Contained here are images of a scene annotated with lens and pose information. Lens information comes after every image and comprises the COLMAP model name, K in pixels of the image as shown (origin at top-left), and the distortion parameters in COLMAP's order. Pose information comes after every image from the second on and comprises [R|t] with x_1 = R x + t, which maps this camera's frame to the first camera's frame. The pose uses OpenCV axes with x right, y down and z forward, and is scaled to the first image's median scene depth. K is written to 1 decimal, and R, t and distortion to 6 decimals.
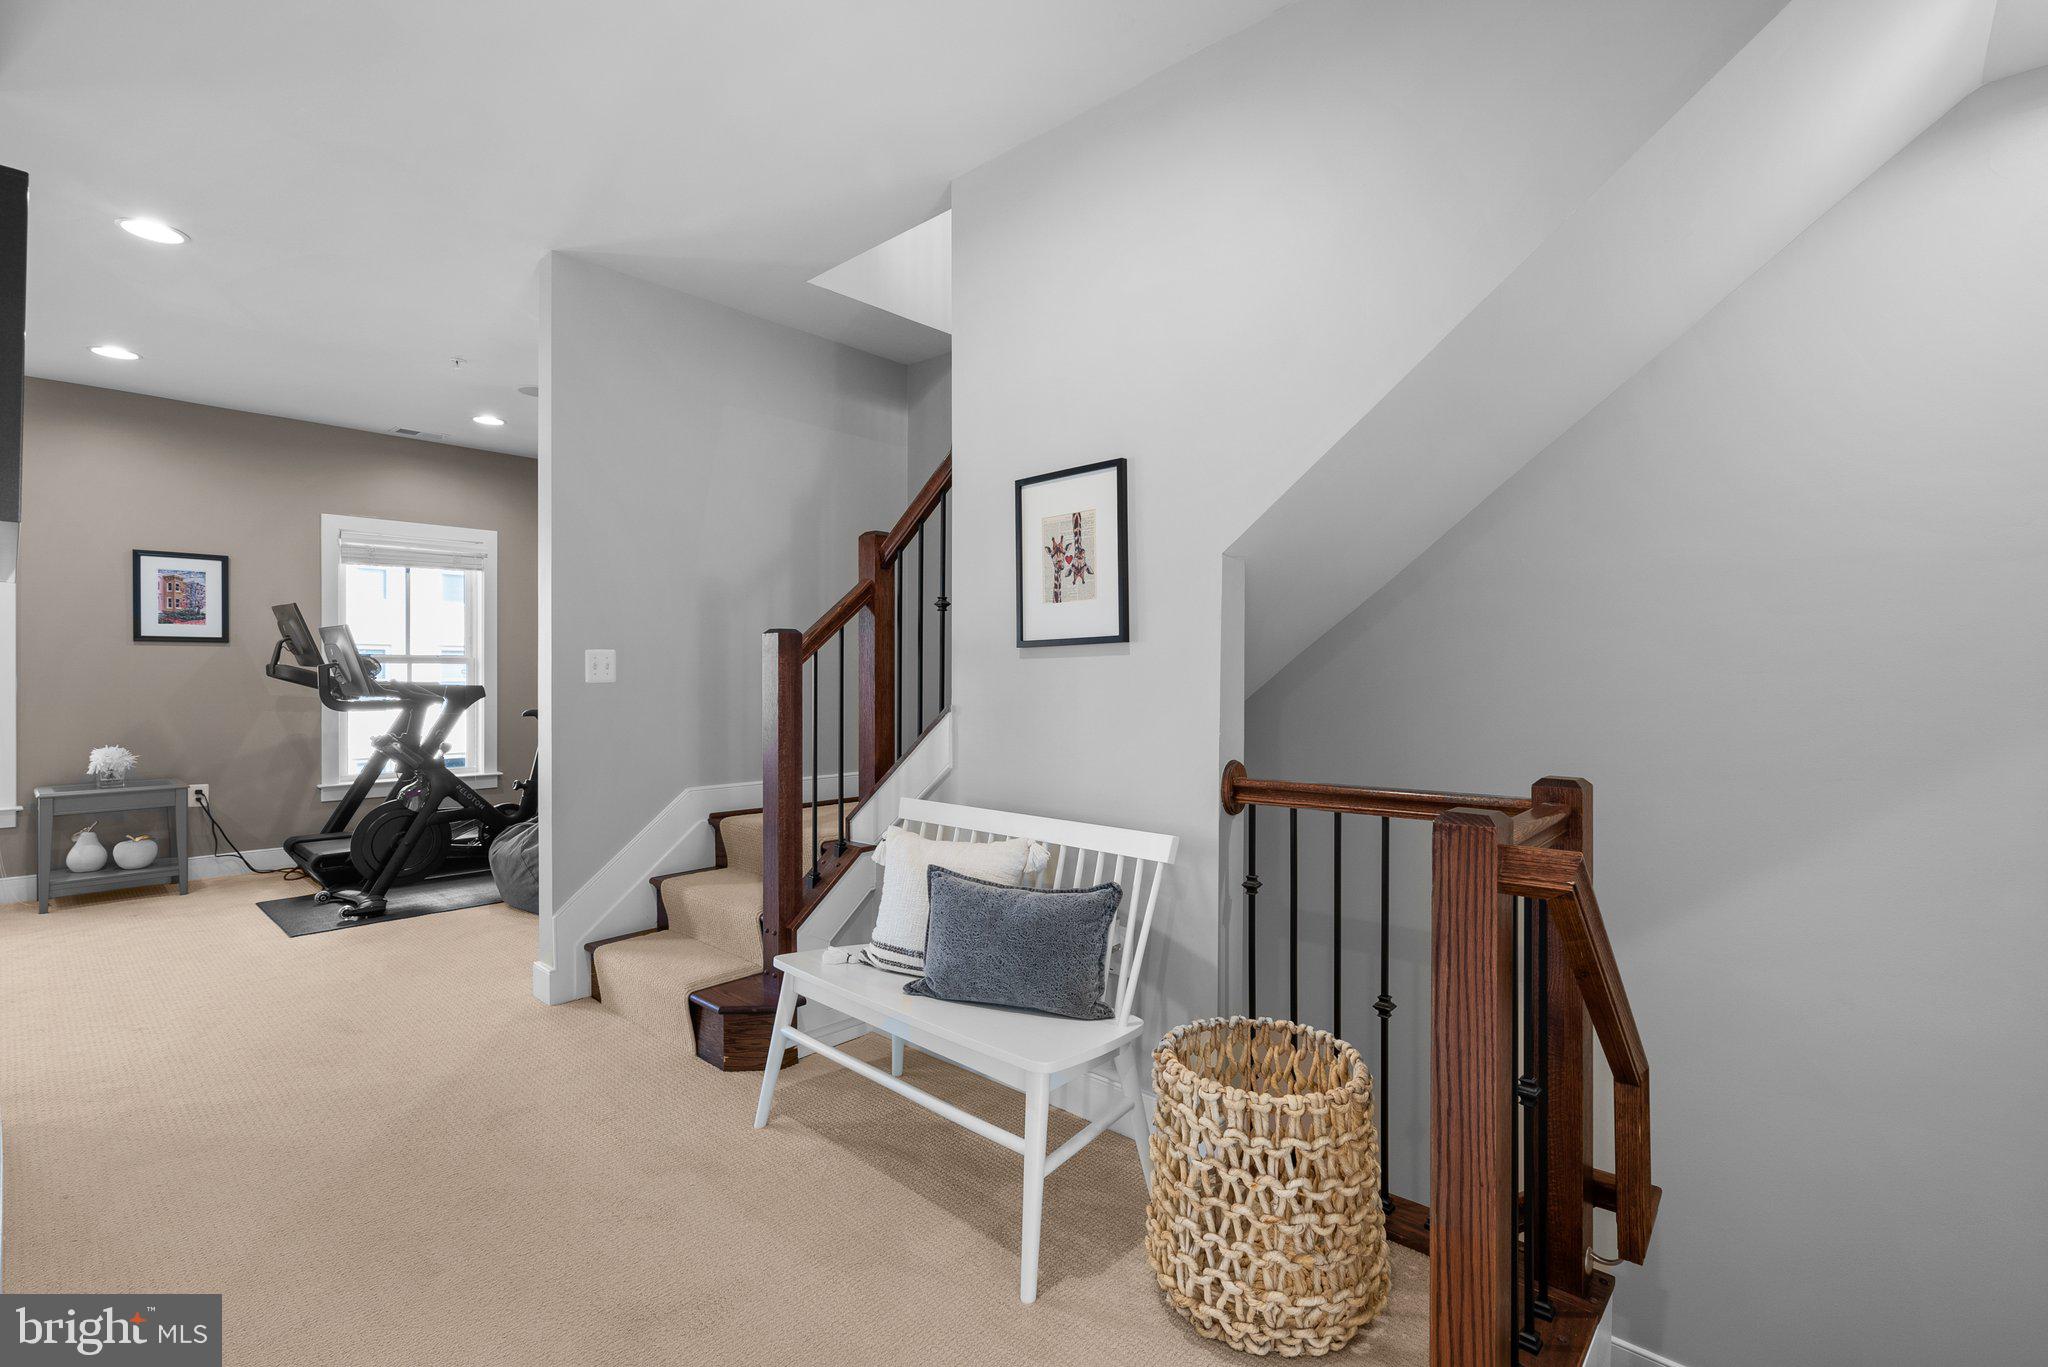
lens RADIAL K [[943.4, 0, 1020.2], [0, 943.4, 678.4], [0, 0, 1]] dist [-0.007637, 0.004324]
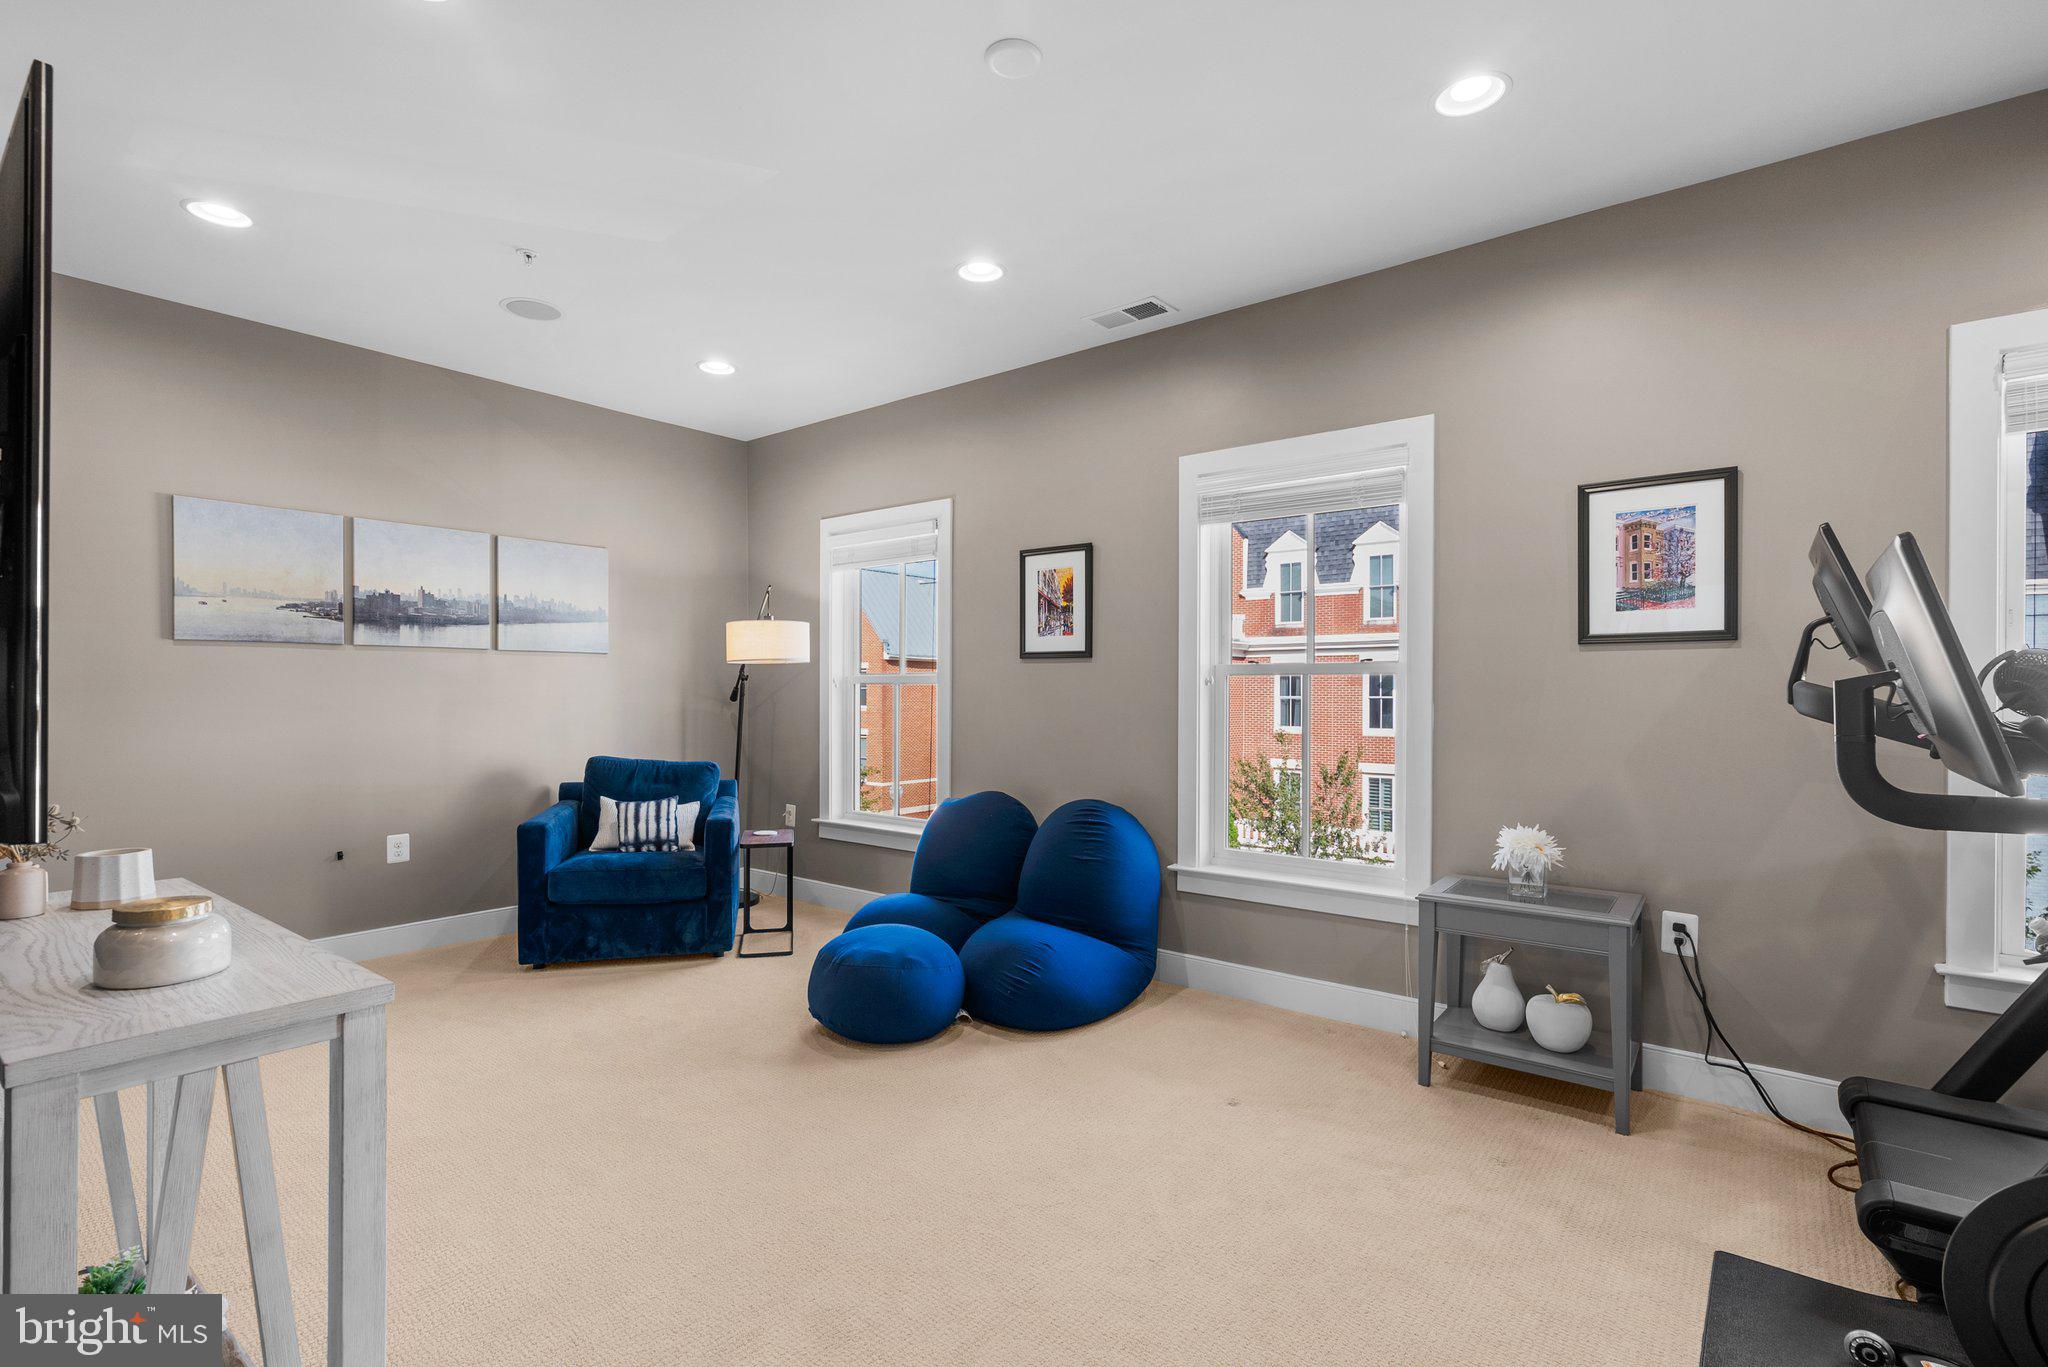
lens RADIAL K [[943.4, 0, 1025.8], [0, 943.4, 691.7], [0, 0, 1]] dist [-0.007637, 0.004324]
pose [[0.076652, 0.000004, -0.997058, -0.383768], [-0.006734, 0.999977, -0.000514, -0.007777], [0.997035, 0.006754, 0.076650, 0.602799]]
